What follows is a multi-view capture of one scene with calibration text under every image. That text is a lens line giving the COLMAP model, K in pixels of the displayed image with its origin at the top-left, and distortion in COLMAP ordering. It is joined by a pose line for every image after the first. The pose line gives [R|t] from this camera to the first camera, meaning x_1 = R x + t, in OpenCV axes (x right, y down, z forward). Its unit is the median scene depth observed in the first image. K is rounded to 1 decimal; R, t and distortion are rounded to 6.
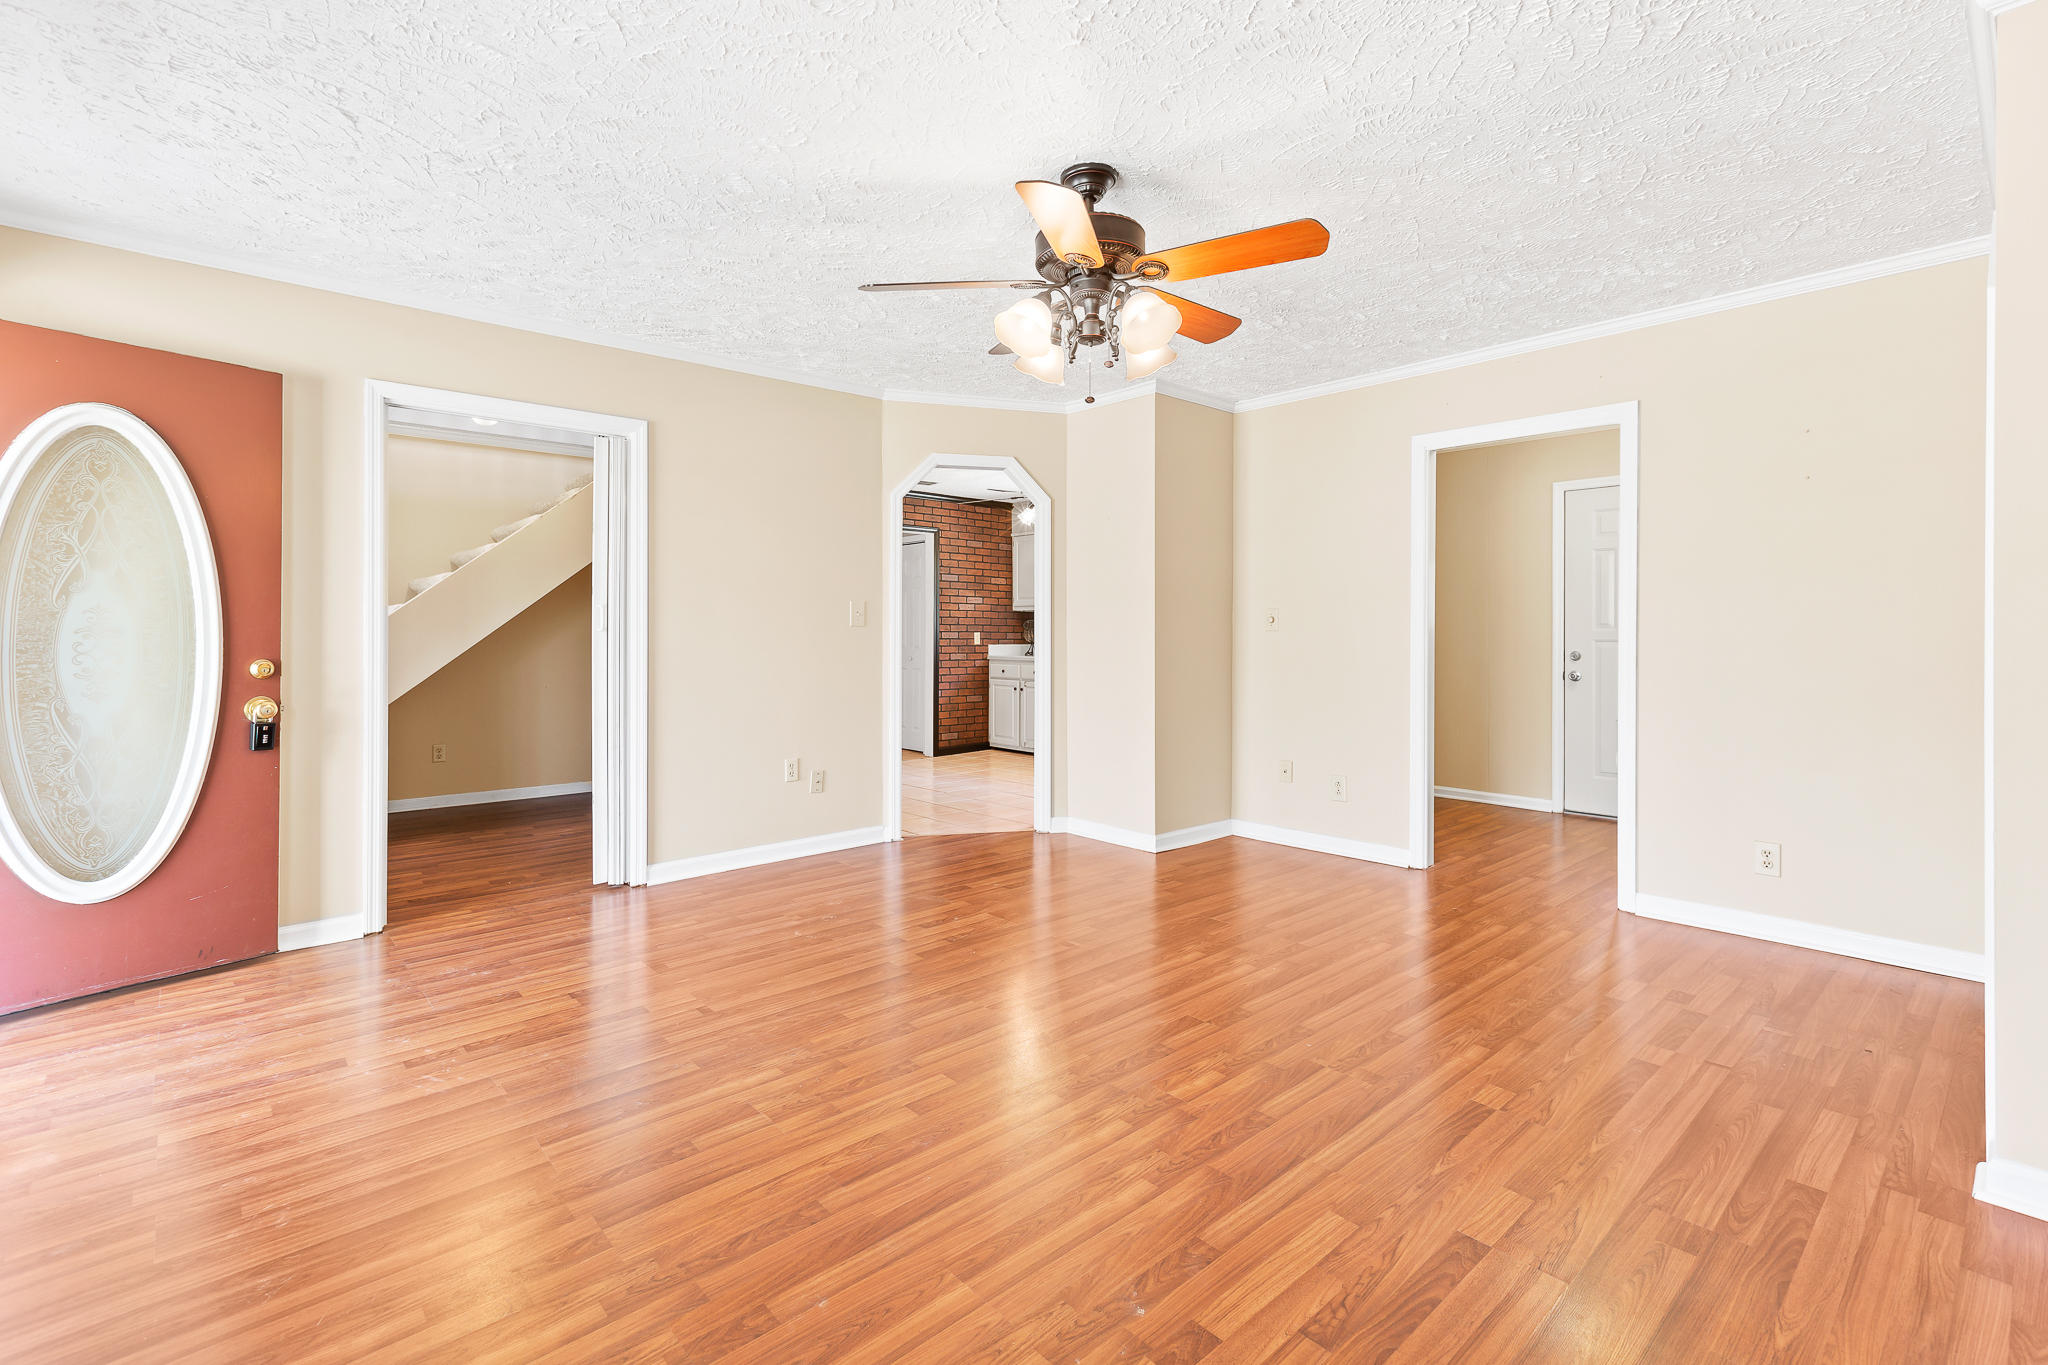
lens RADIAL K [[932.0, 0, 1006.7], [0, 932.0, 640.8], [0, 0, 1]] dist [0.001795, 0.000367]
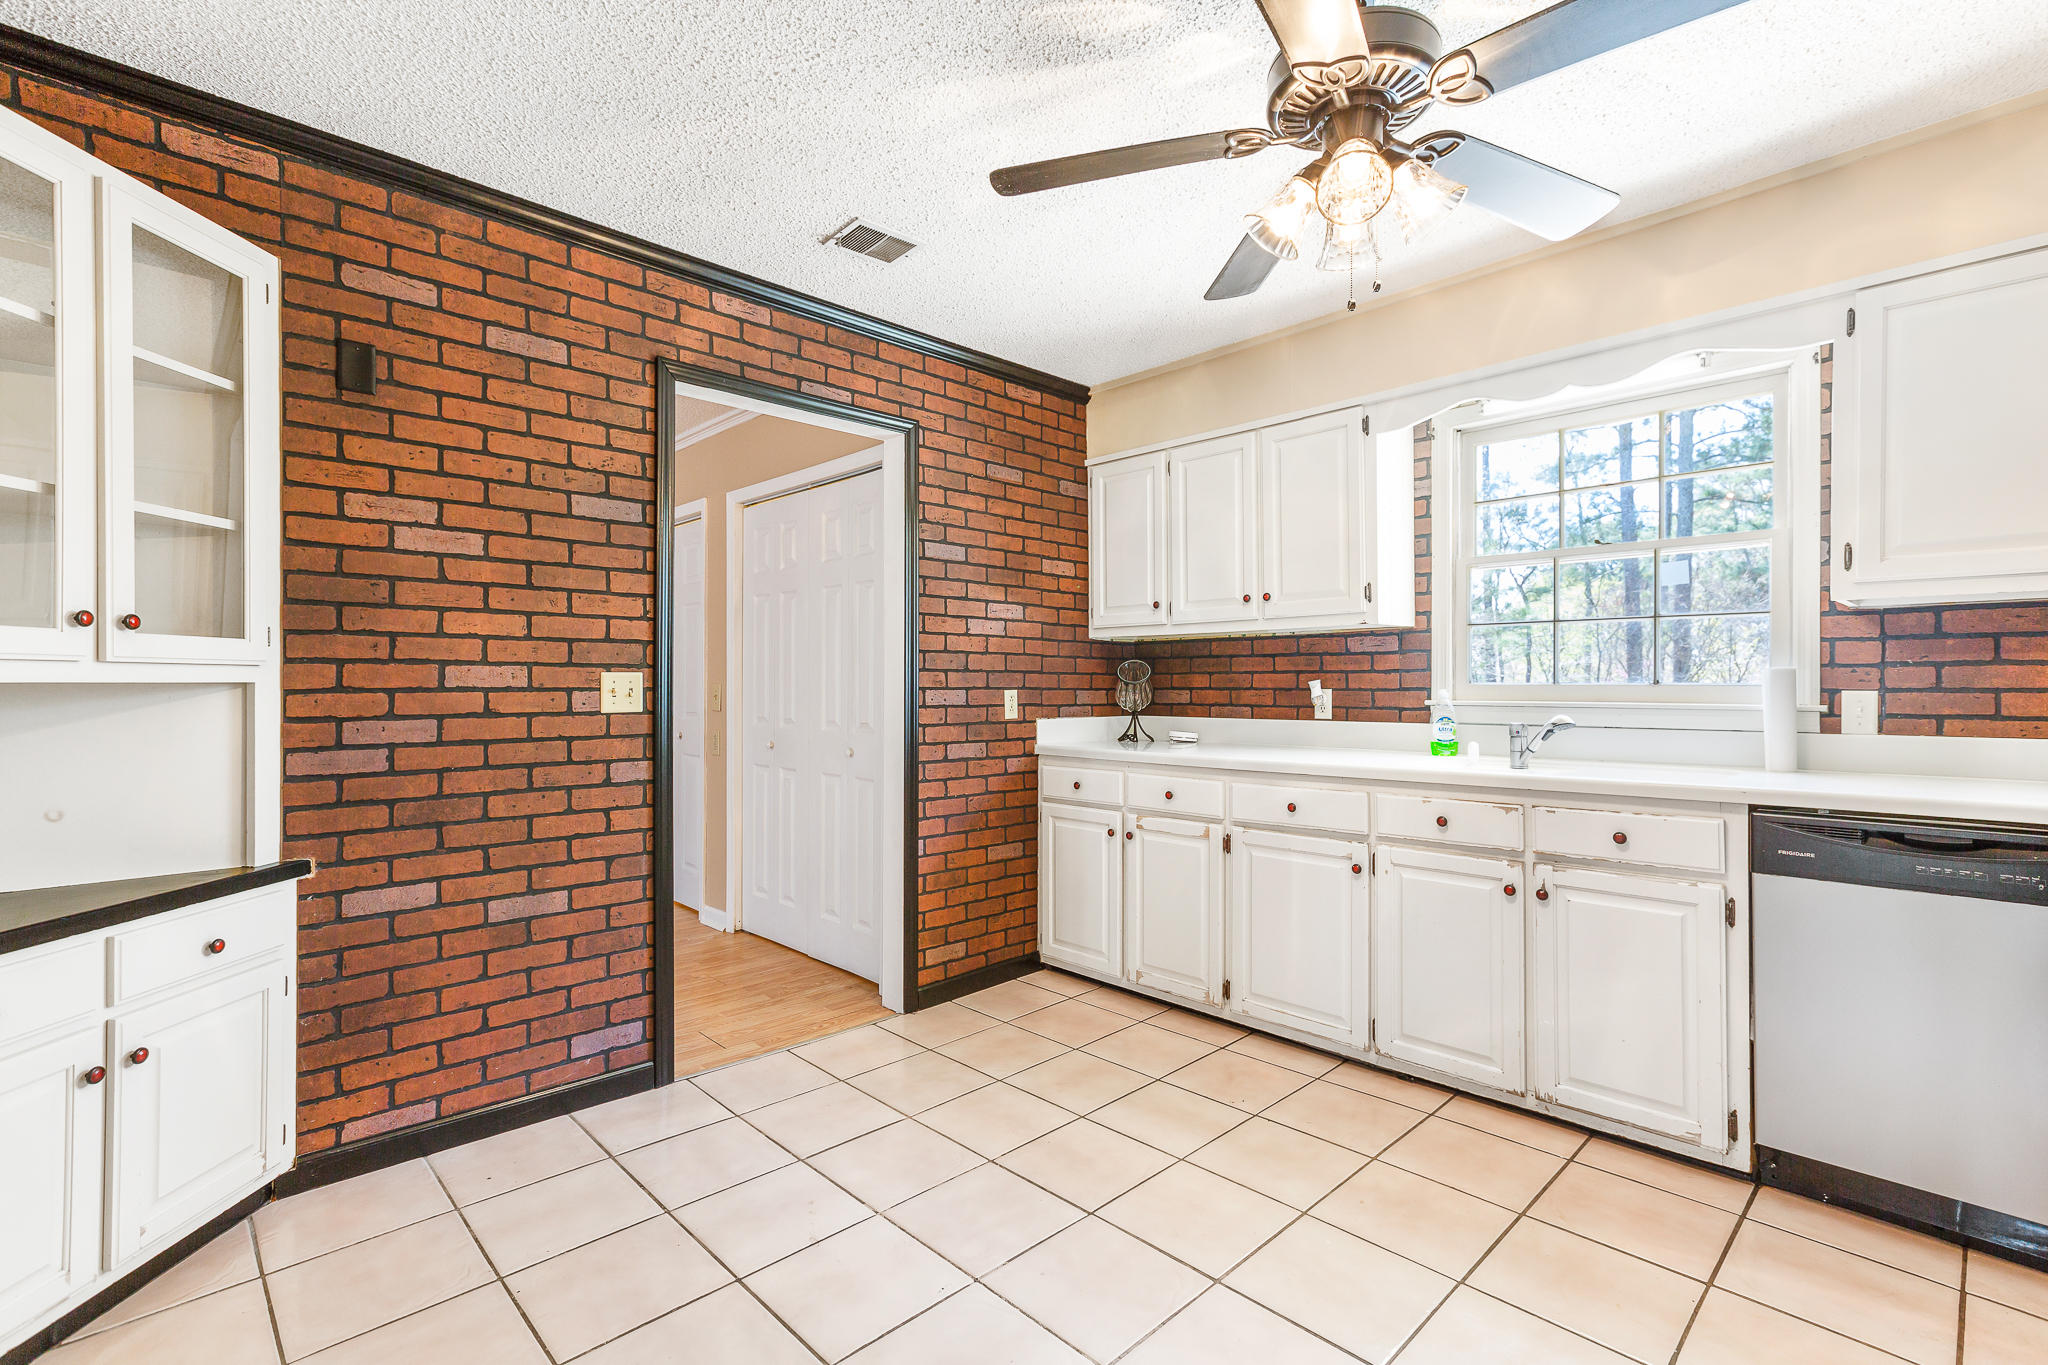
lens RADIAL K [[932.0, 0, 1025.3], [0, 932.0, 679.0], [0, 0, 1]] dist [0.001795, 0.000367]
pose [[0.998852, -0.002958, 0.047813, -0.046024], [0.003475, 0.999936, -0.010735, -0.009523], [-0.047778, 0.010889, 0.998799, 0.603430]]
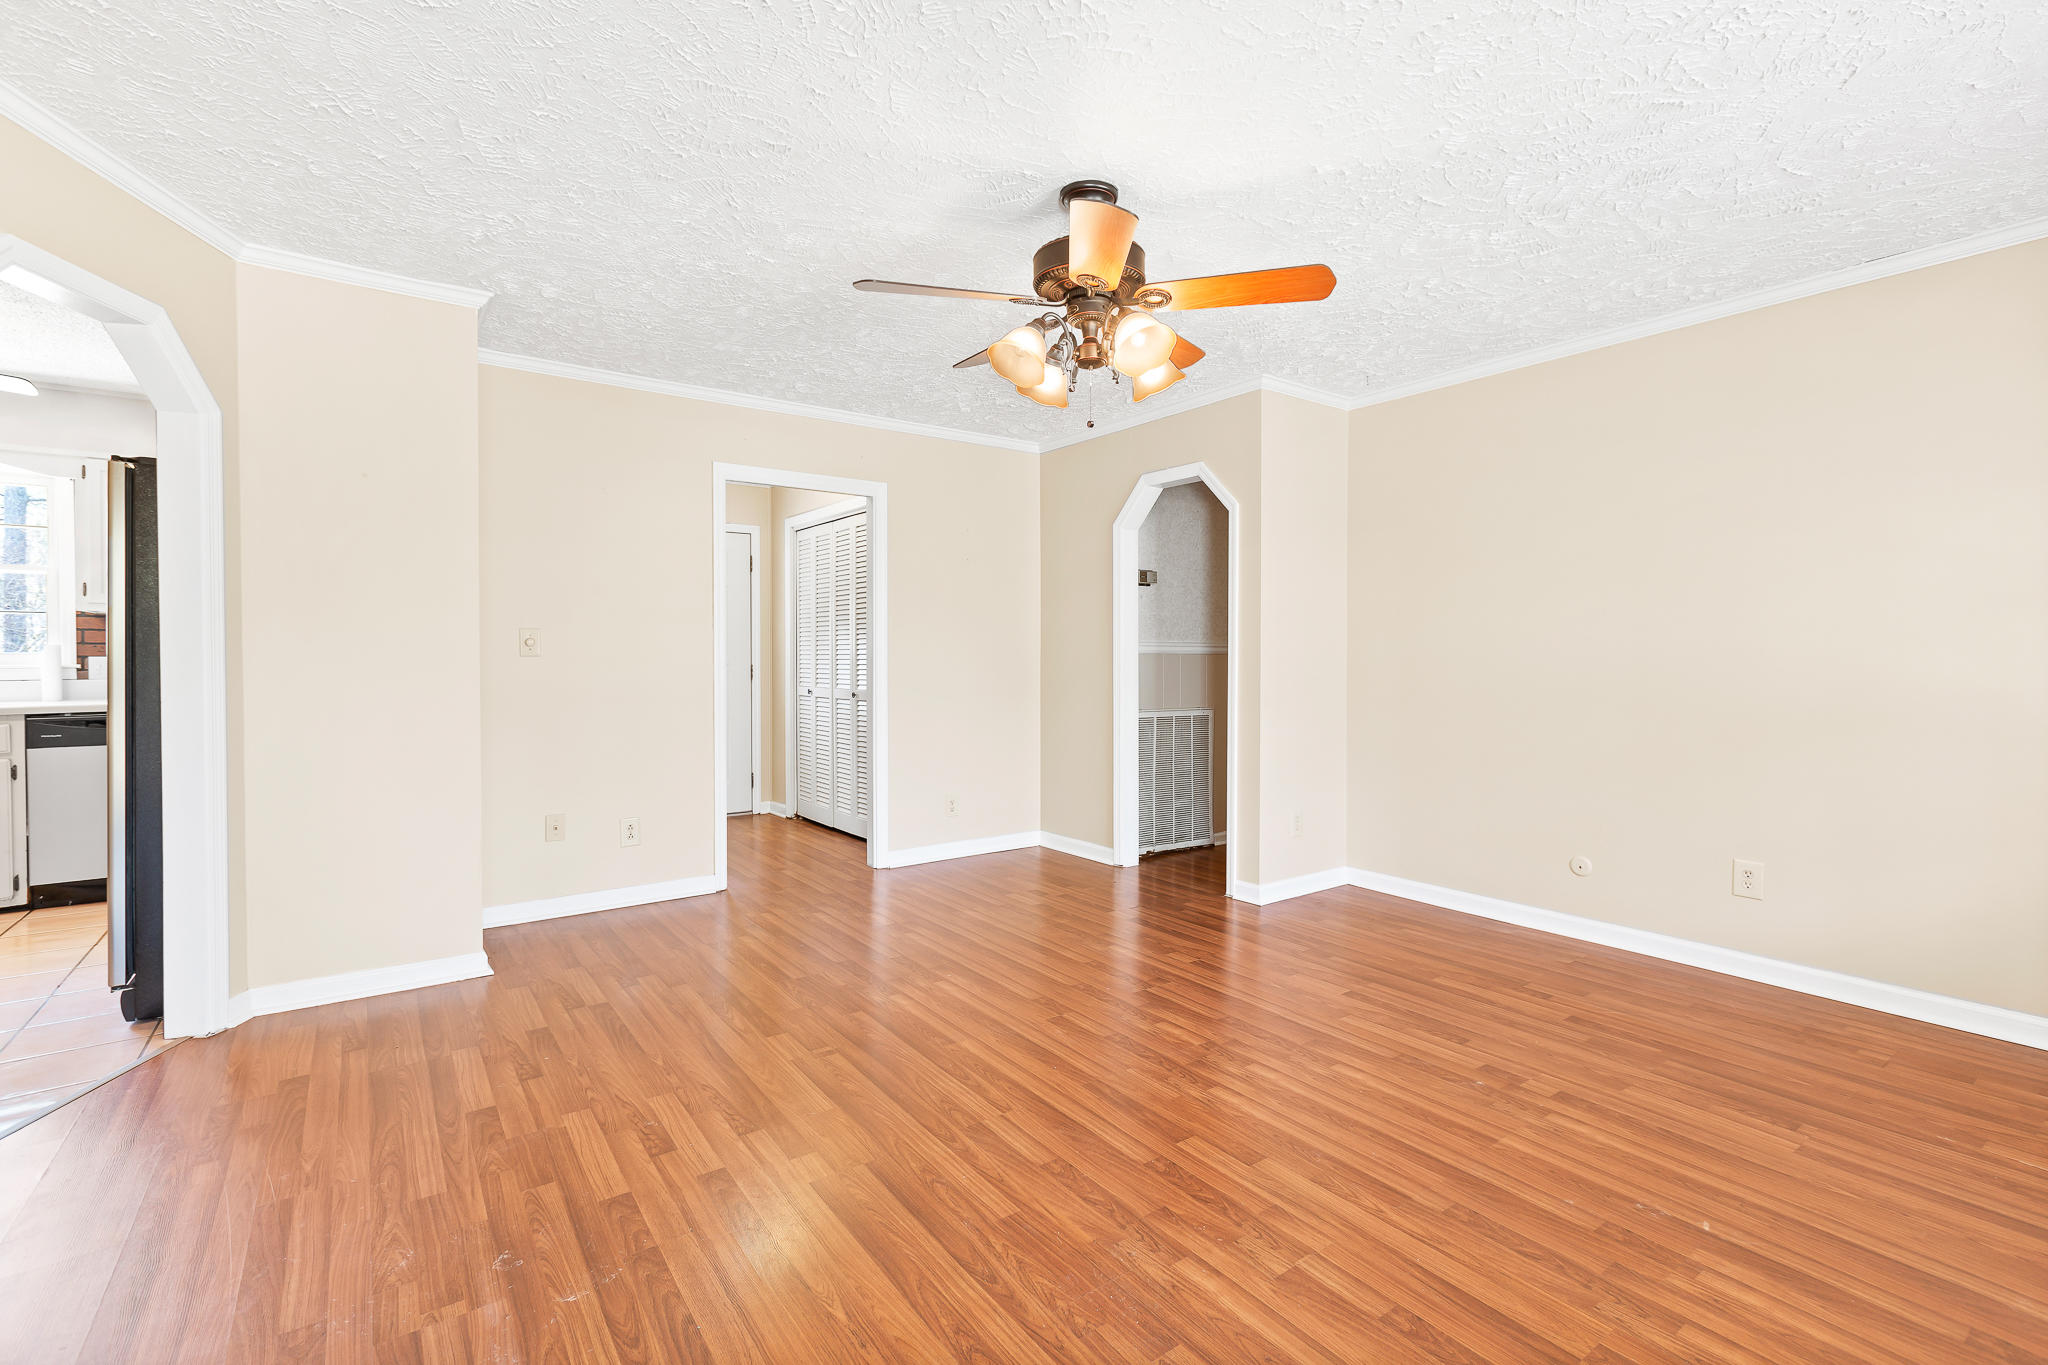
lens RADIAL K [[932.0, 0, 1020.3], [0, 932.0, 664.0], [0, 0, 1]] dist [0.001795, 0.000367]
pose [[0.092437, -0.012810, 0.995636, -0.270771], [0.009428, 0.999884, 0.011989, -0.005277], [-0.995674, 0.008279, 0.092547, 0.290988]]
